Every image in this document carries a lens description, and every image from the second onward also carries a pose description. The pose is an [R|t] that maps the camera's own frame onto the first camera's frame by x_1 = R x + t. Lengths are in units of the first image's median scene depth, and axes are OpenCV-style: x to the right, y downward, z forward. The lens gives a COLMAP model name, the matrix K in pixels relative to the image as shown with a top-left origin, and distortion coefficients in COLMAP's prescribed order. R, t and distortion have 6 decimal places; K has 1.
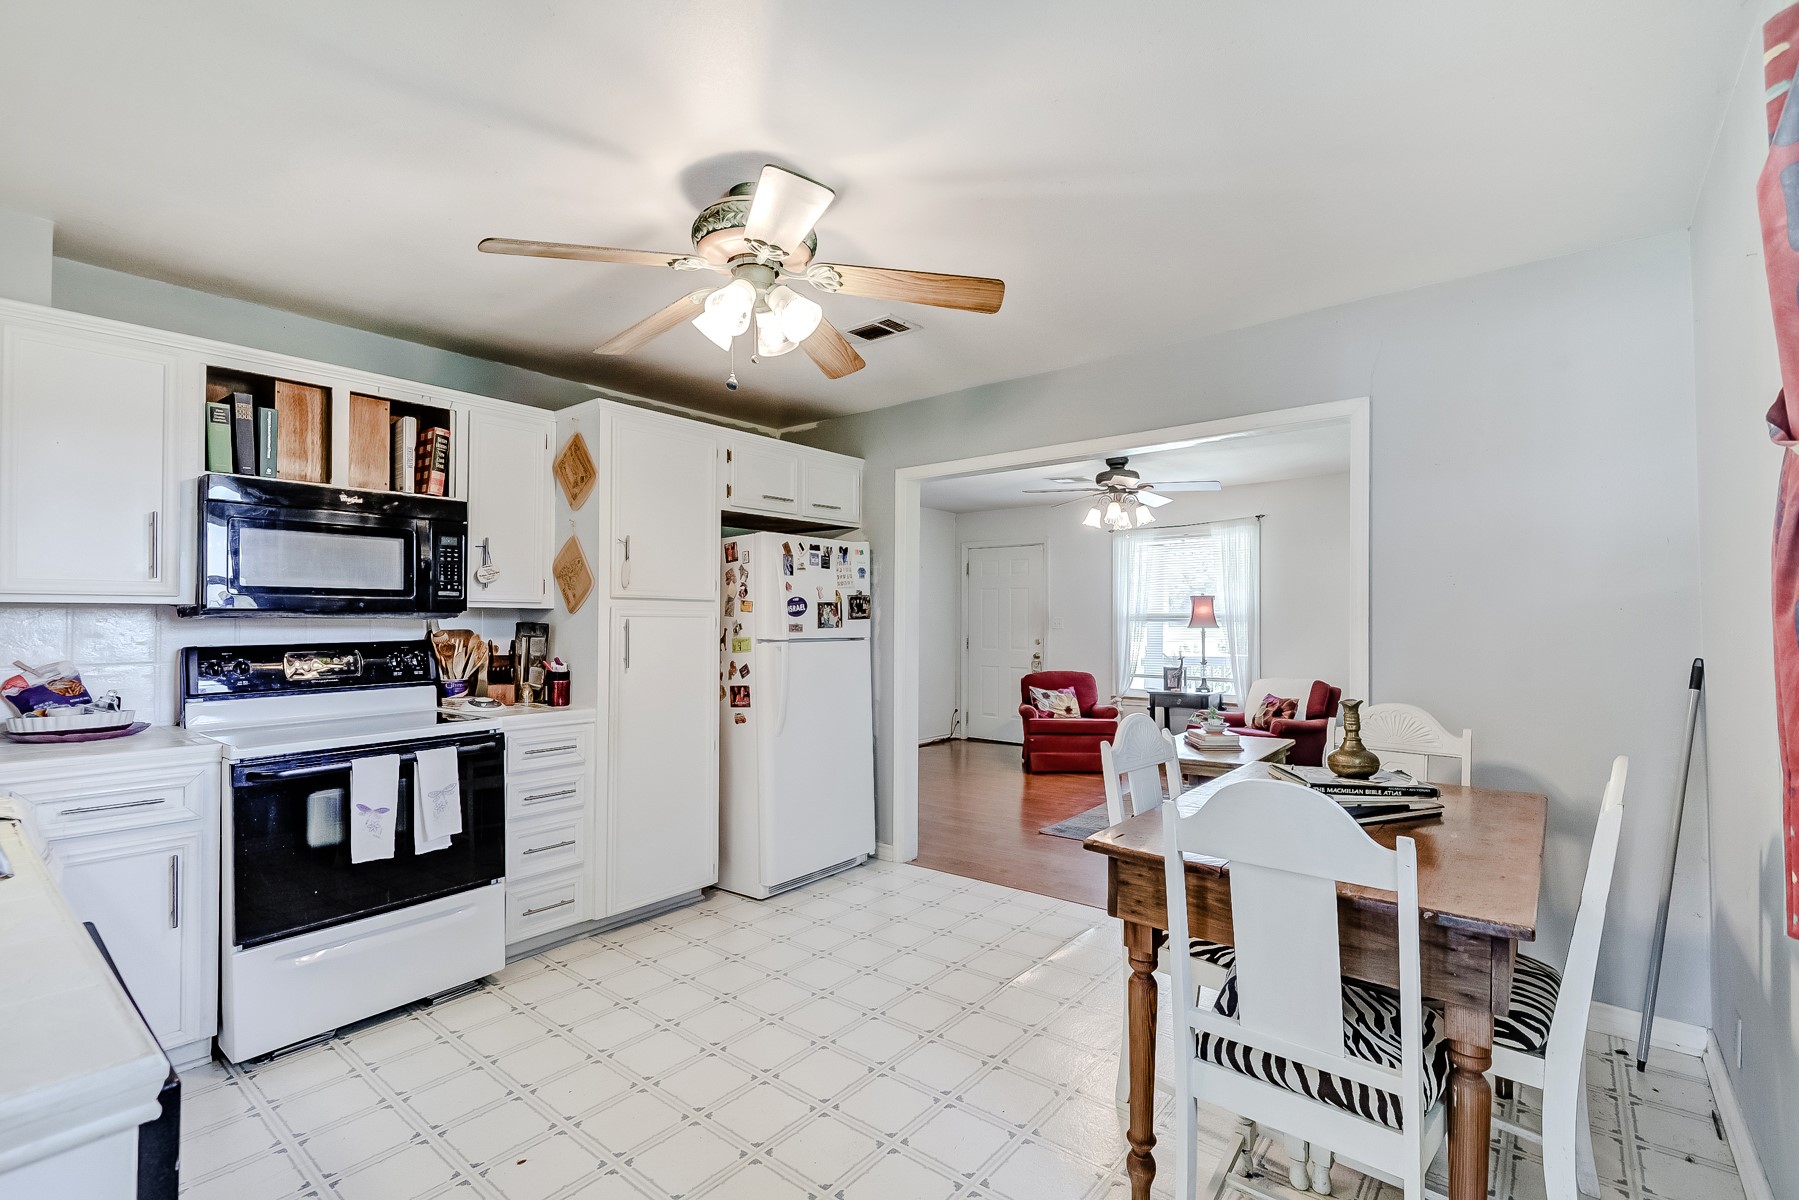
lens RADIAL K [[807.6, 0, 898.5], [0, 807.6, 607.6], [0, 0, 1]] dist [0.005755, -0.004104]
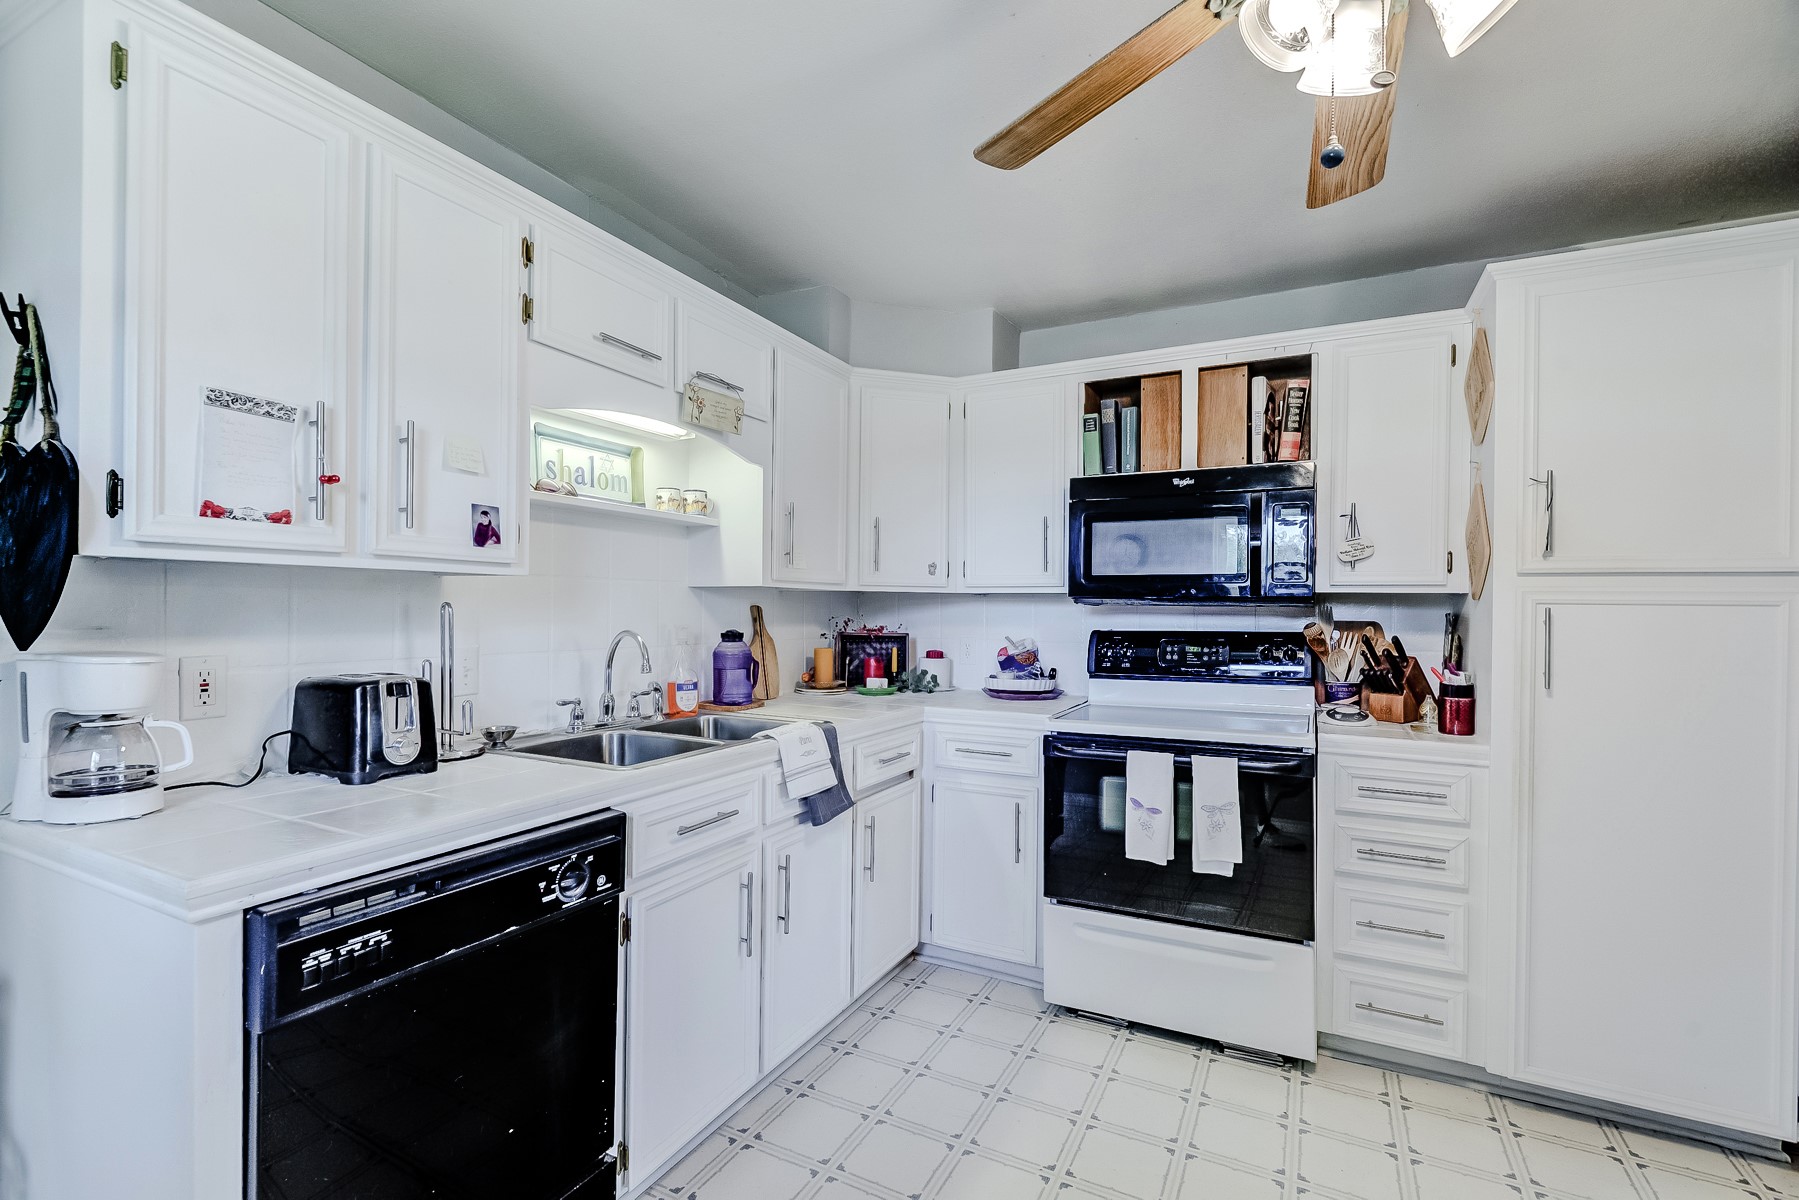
lens RADIAL K [[807.6, 0, 893.5], [0, 807.6, 609.1], [0, 0, 1]] dist [0.005755, -0.004104]
pose [[0.200026, 0.003513, -0.979784, 0.158411], [0.005968, 0.999971, 0.004804, 0.008704], [0.979772, -0.006808, 0.199999, 0.388844]]
